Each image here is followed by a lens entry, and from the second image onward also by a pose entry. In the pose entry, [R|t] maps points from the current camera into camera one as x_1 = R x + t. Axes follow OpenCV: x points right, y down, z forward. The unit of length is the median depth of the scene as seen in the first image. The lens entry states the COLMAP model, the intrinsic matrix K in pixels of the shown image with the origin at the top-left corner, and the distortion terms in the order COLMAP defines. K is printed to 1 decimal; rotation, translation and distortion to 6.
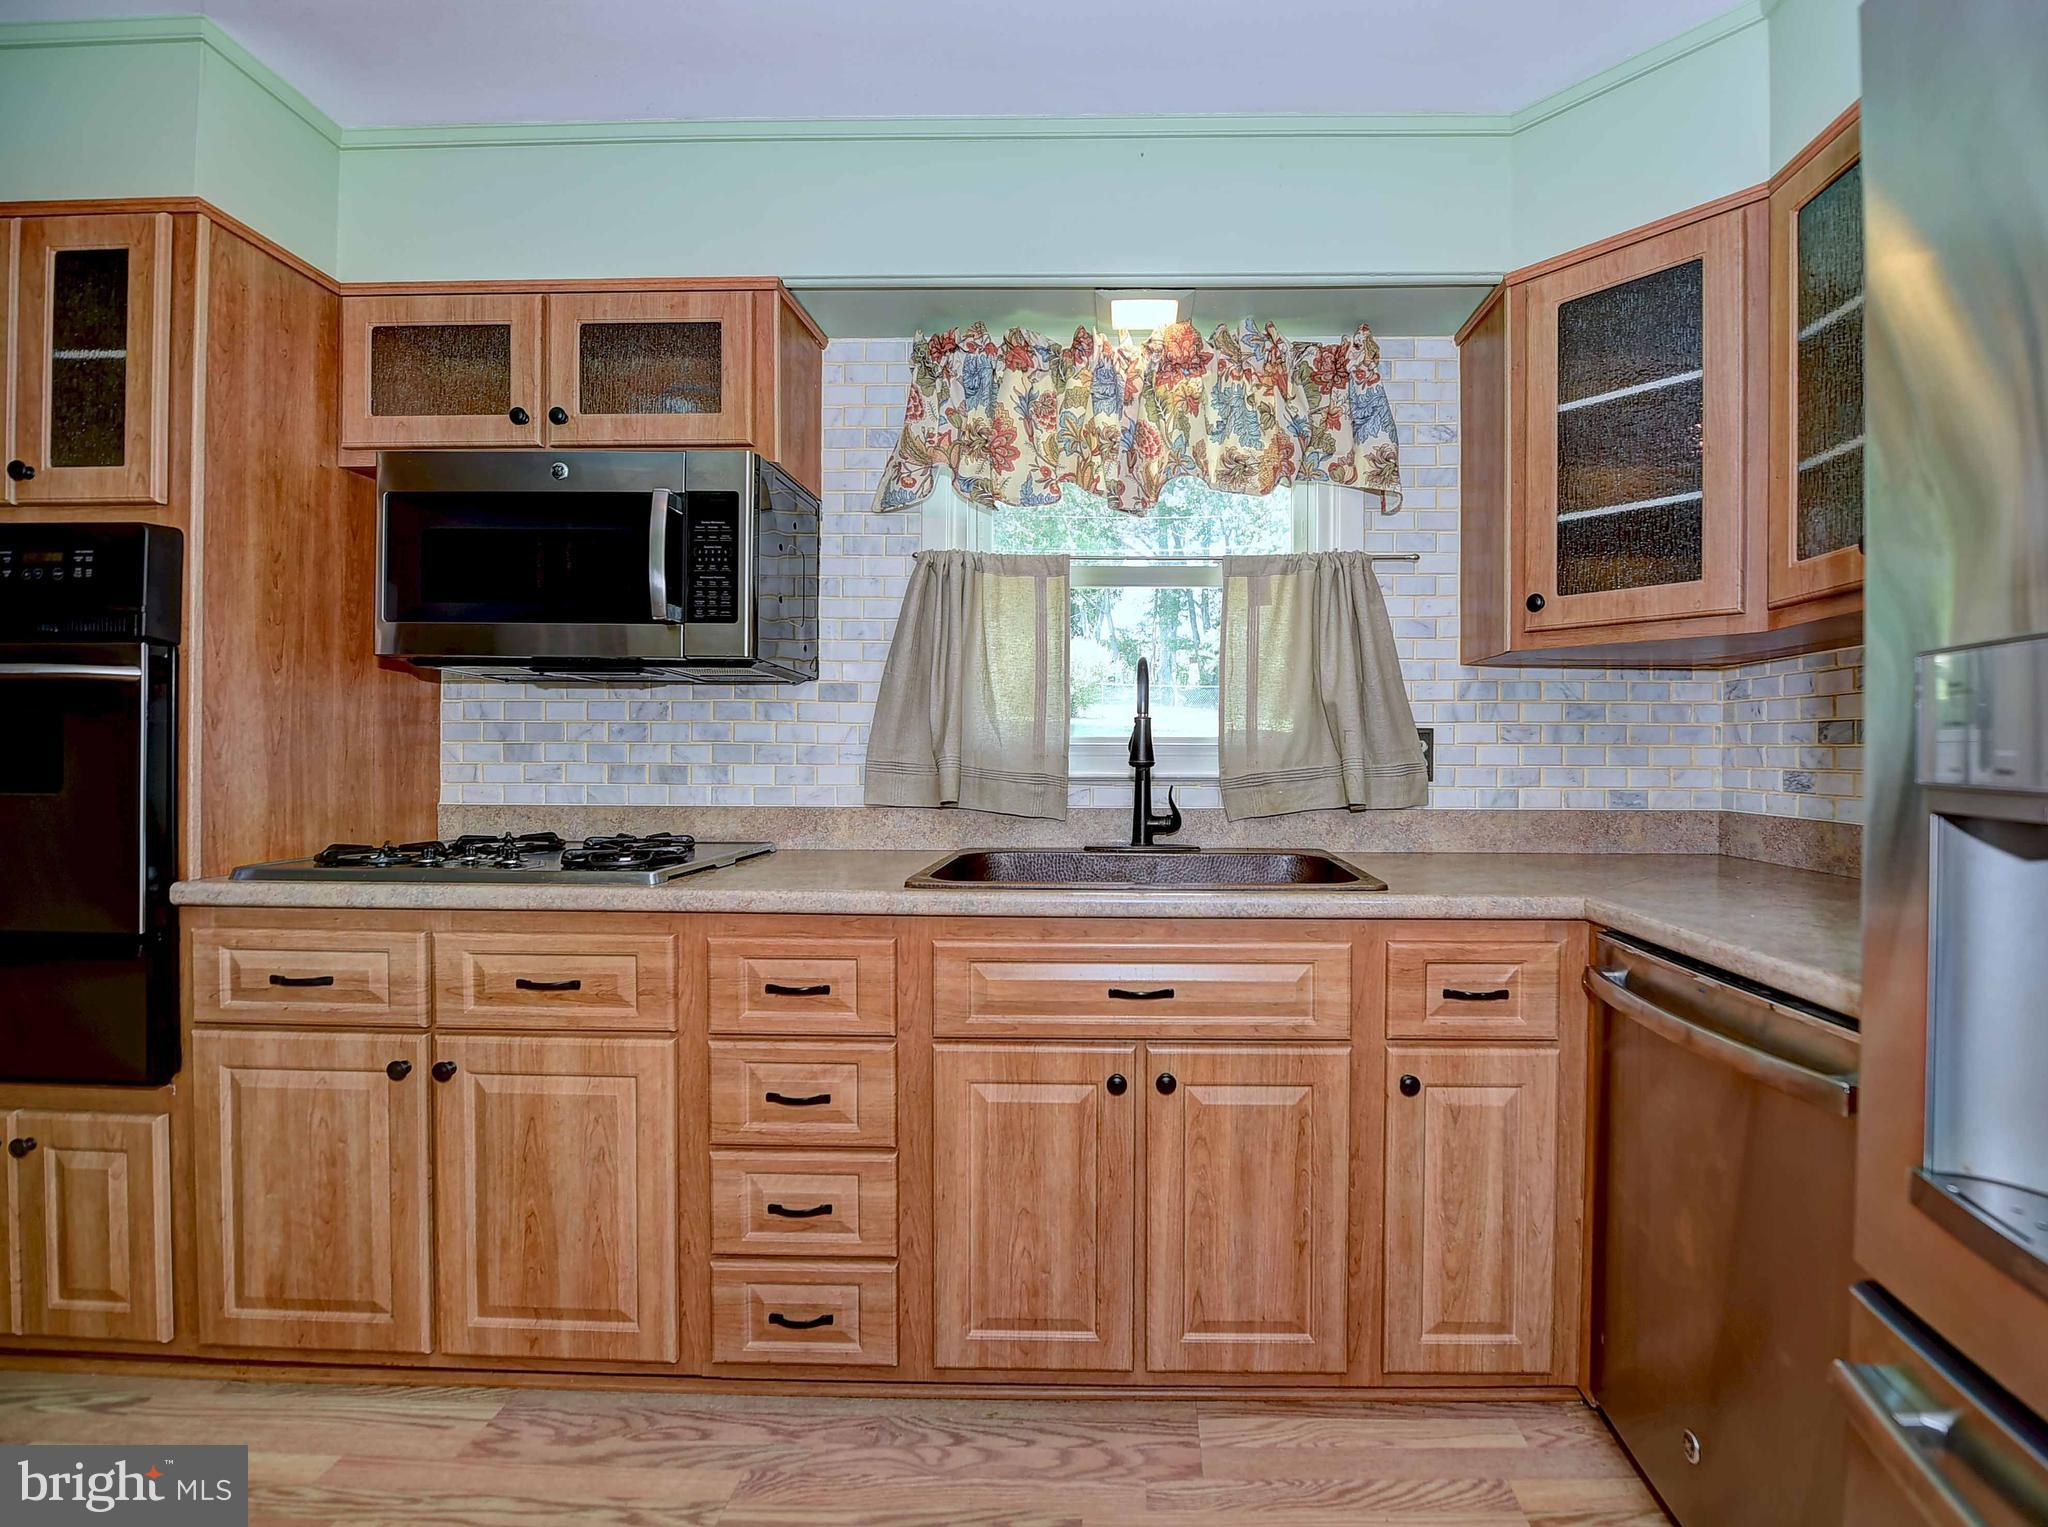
lens RADIAL K [[923.4, 0, 1034.3], [0, 923.4, 766.0], [0, 0, 1]] dist [-0.016982, -0.000450]
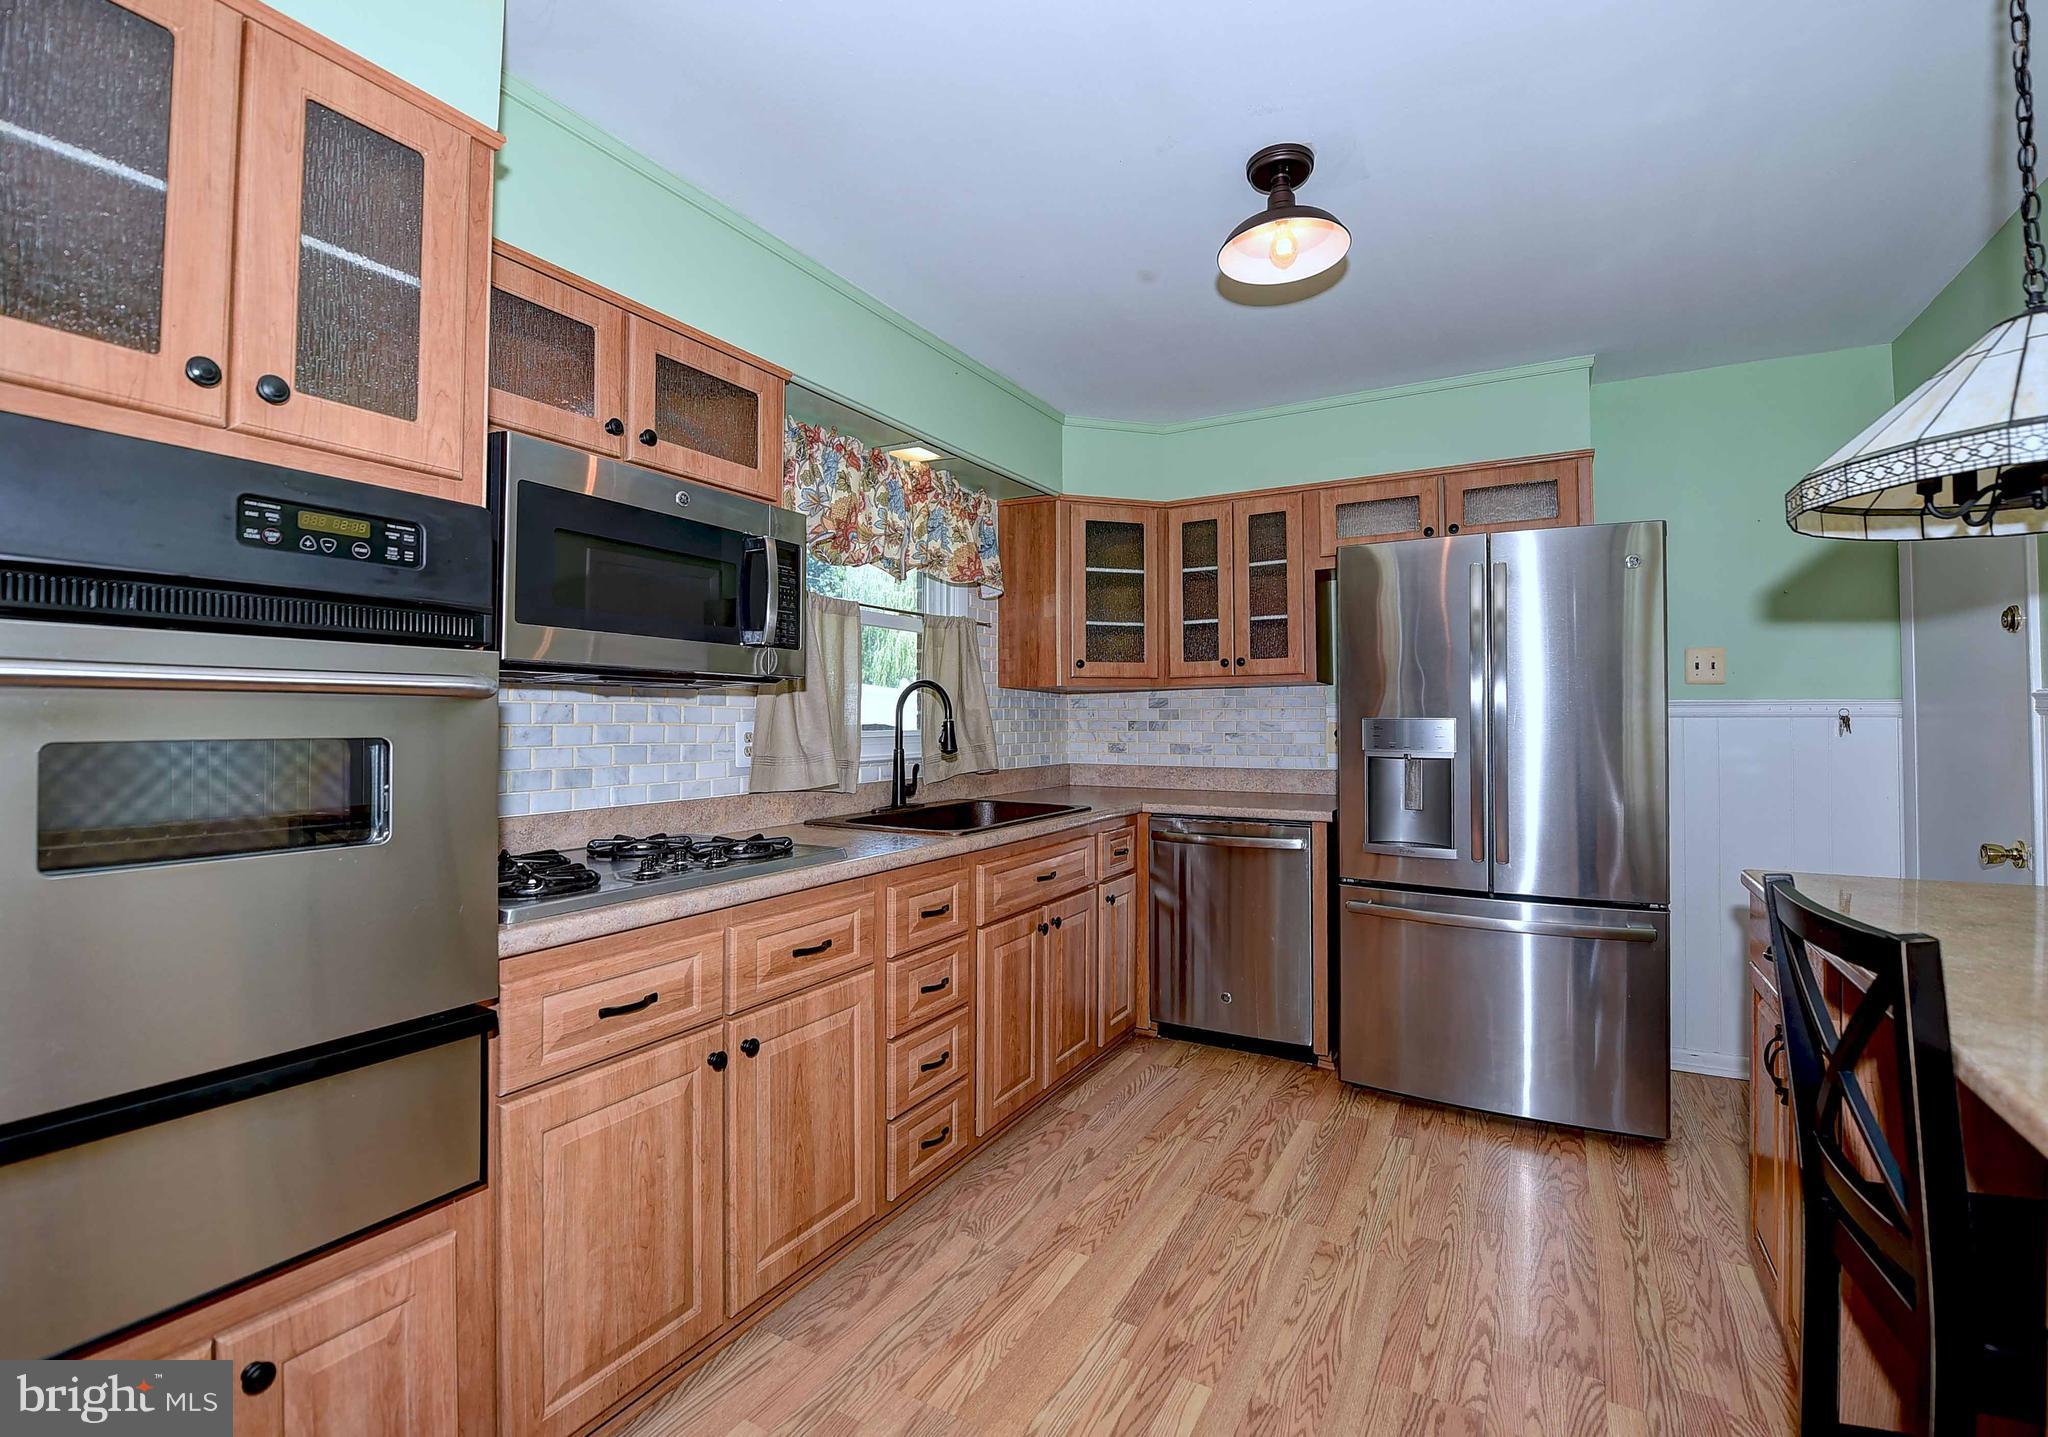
lens RADIAL K [[946.7, 0, 1026.6], [0, 946.7, 710.1], [0, 0, 1]] dist [-0.005115, -0.000367]
pose [[0.465542, 0.000969, 0.885025, -1.496922], [0.020098, 0.999730, -0.011666, -0.059280], [-0.884798, 0.023218, 0.465396, 0.147884]]
